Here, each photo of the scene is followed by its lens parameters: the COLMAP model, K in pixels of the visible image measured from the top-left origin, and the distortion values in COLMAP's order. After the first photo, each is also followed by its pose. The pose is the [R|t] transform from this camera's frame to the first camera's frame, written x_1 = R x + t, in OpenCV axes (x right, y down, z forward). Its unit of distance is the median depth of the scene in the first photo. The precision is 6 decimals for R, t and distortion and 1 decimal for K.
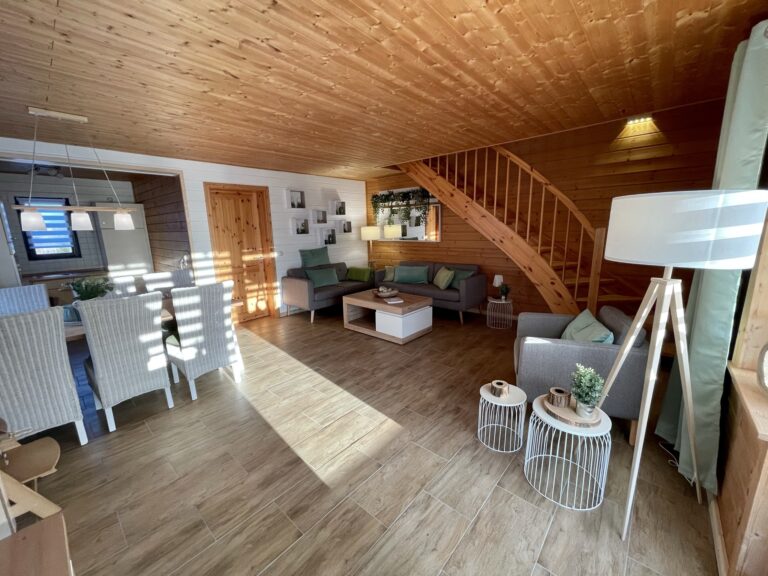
lens RADIAL K [[311.0, 0, 379.9], [0, 311.0, 289.2], [0, 0, 1]] dist [-0.001720, 0.000587]
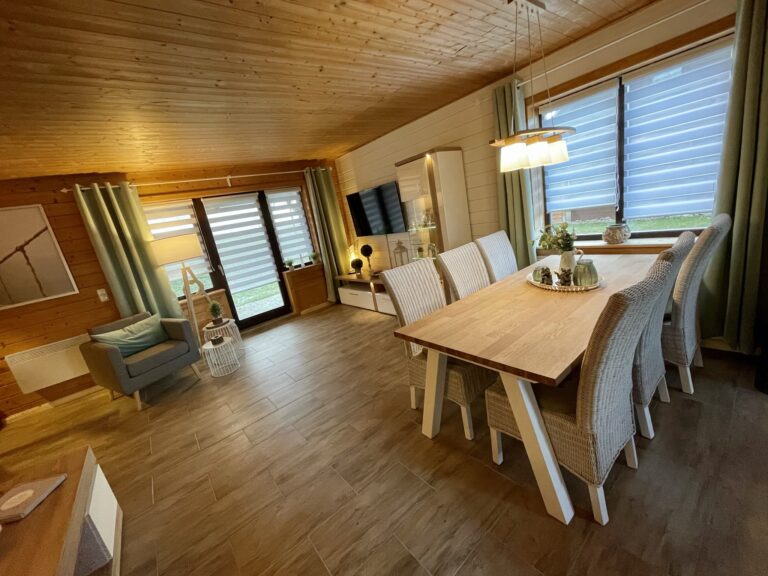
lens RADIAL K [[311.0, 0, 380.3], [0, 311.0, 288.9], [0, 0, 1]] dist [-0.001720, 0.000587]
pose [[-0.965149, 0.161056, 0.206273, -0.477465], [0.235708, 0.877443, 0.417775, -0.232089], [-0.113708, 0.451835, -0.884825, 1.283372]]
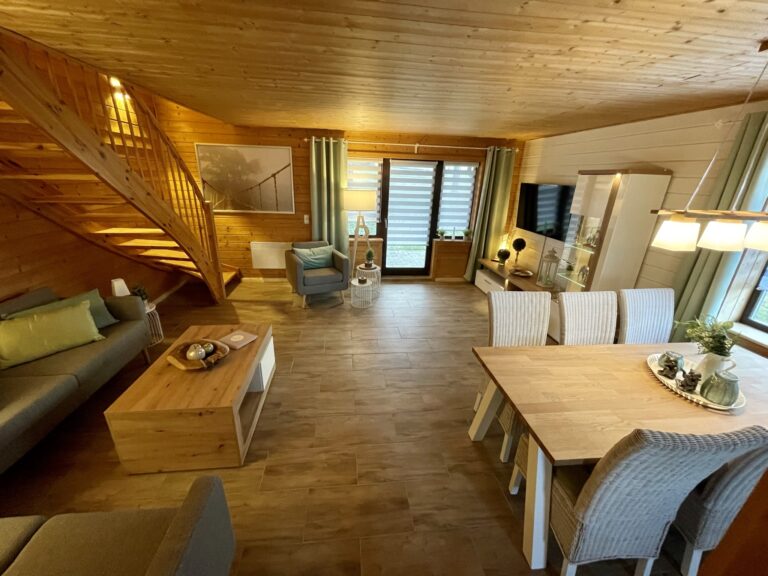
lens RADIAL K [[311.0, 0, 380.2], [0, 311.0, 289.0], [0, 0, 1]] dist [-0.001720, 0.000587]
pose [[-0.748961, -0.229394, 0.621639, -0.588123], [0.115563, 0.878563, 0.463435, -0.339237], [-0.652459, 0.418934, -0.631500, 1.302720]]
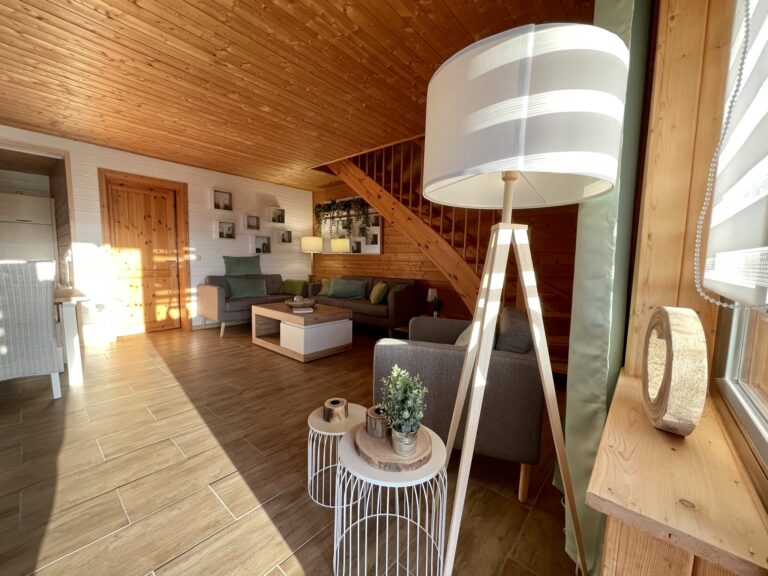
lens RADIAL K [[311.0, 0, 379.6], [0, 311.0, 288.7], [0, 0, 1]] dist [-0.001720, 0.000587]
pose [[0.998924, 0.042039, 0.019608, 0.262544], [-0.039669, 0.993285, -0.108683, 0.069500], [-0.024045, 0.107788, 0.993883, 0.156875]]
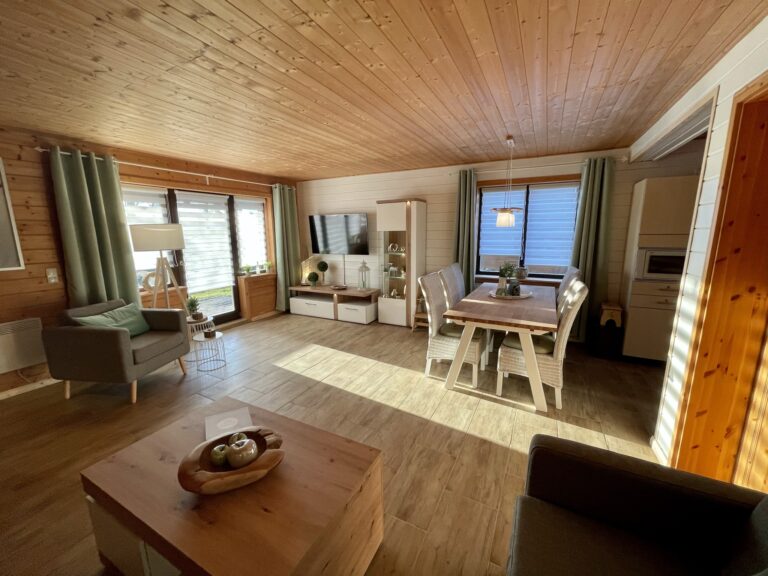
lens RADIAL K [[311.0, 0, 379.9], [0, 311.0, 288.6], [0, 0, 1]] dist [-0.001720, 0.000587]
pose [[-0.969374, 0.080429, -0.232044, -0.069826], [-0.012622, 0.927288, 0.374137, -0.300439], [0.245263, 0.365608, -0.897874, 1.492374]]
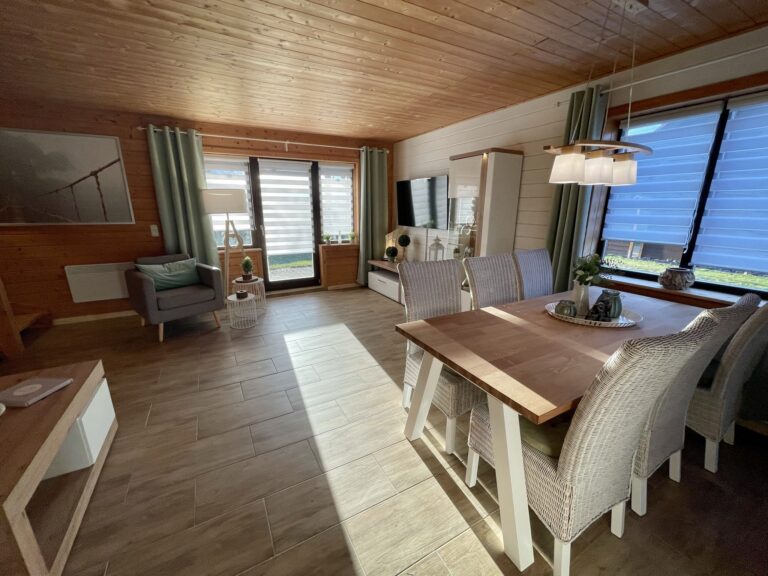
lens RADIAL K [[311.0, 0, 380.6], [0, 311.0, 288.5], [0, 0, 1]] dist [-0.001720, 0.000587]
pose [[-0.944354, -0.061557, 0.323121, -0.514537], [0.086573, 0.901185, 0.424700, -0.217327], [-0.317335, 0.429040, -0.845709, 1.262810]]
